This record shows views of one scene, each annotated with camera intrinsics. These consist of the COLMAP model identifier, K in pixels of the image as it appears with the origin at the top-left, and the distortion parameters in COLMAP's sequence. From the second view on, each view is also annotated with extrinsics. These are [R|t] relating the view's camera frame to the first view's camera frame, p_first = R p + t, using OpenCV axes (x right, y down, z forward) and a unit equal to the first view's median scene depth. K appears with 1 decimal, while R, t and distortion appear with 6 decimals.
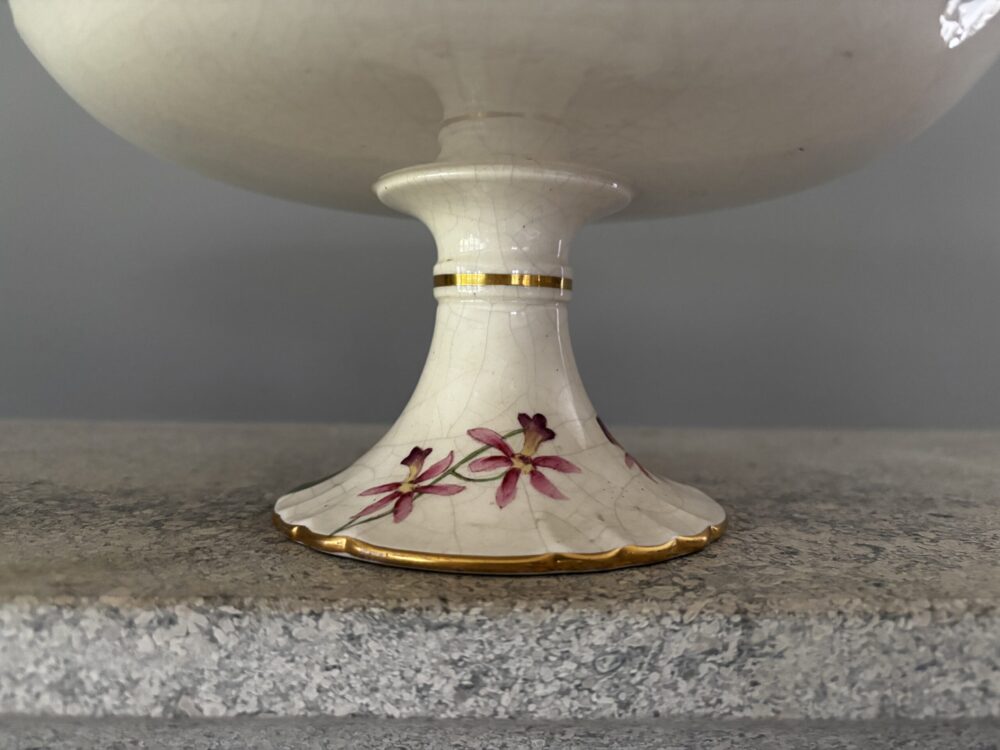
lens RADIAL K [[781.9, 0, 500.0], [0, 781.9, 375.0], [0, 0, 1]] dist [0.001330, -0.033223]
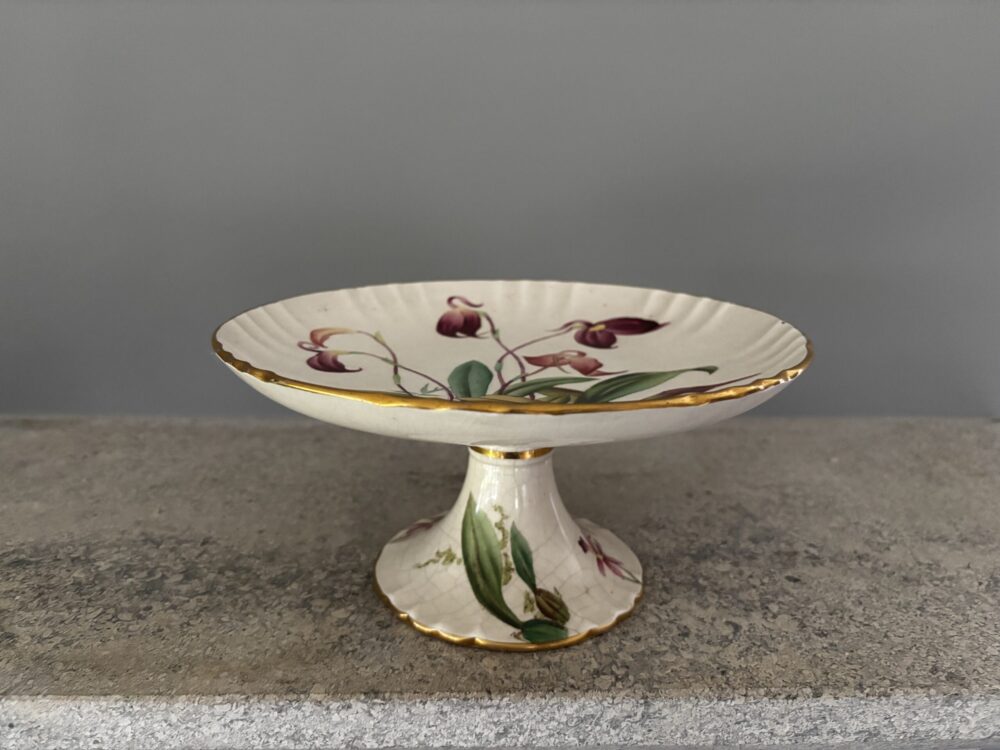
lens RADIAL K [[782.2, 0, 500.0], [0, 782.2, 375.0], [0, 0, 1]] dist [0.041268, -0.069110]
pose [[0.999983, 0.001594, 0.005630, -0.057718], [-0.002874, 0.971928, 0.235263, -0.927252], [-0.005097, -0.235275, 0.971915, -0.691764]]
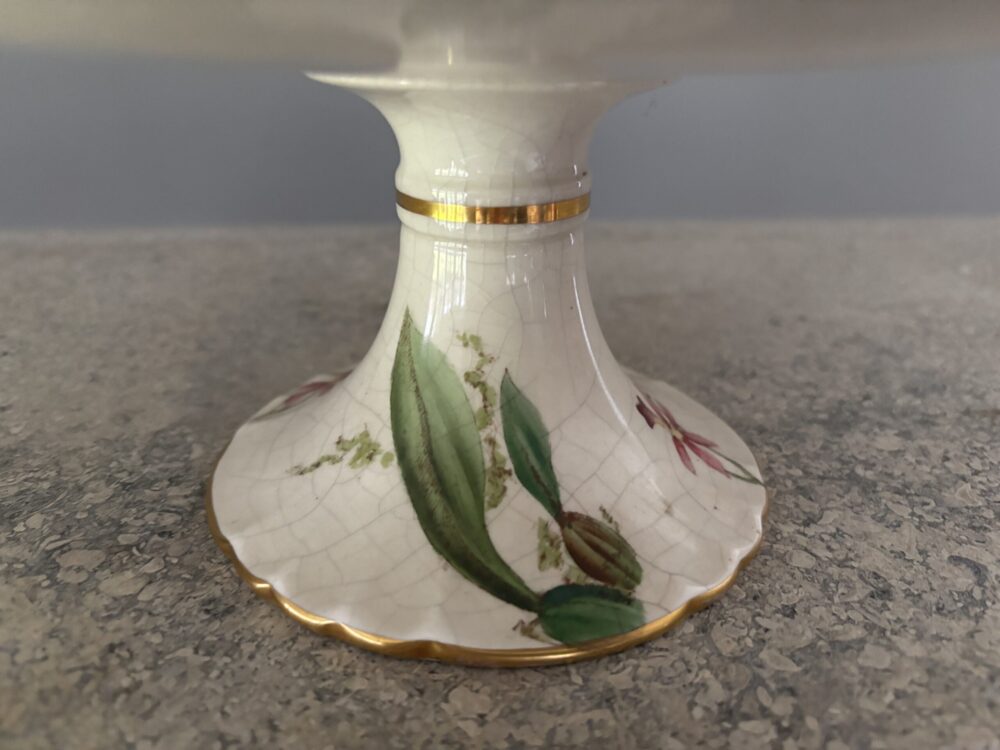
lens RADIAL K [[782.2, 0, 500.0], [0, 782.2, 375.0], [0, 0, 1]] dist [0.041268, -0.069110]
pose [[0.996399, -0.032837, 0.078166, -0.091836], [-0.000900, 0.917805, 0.397031, -0.373234], [-0.084778, -0.395672, 0.914471, 0.487007]]
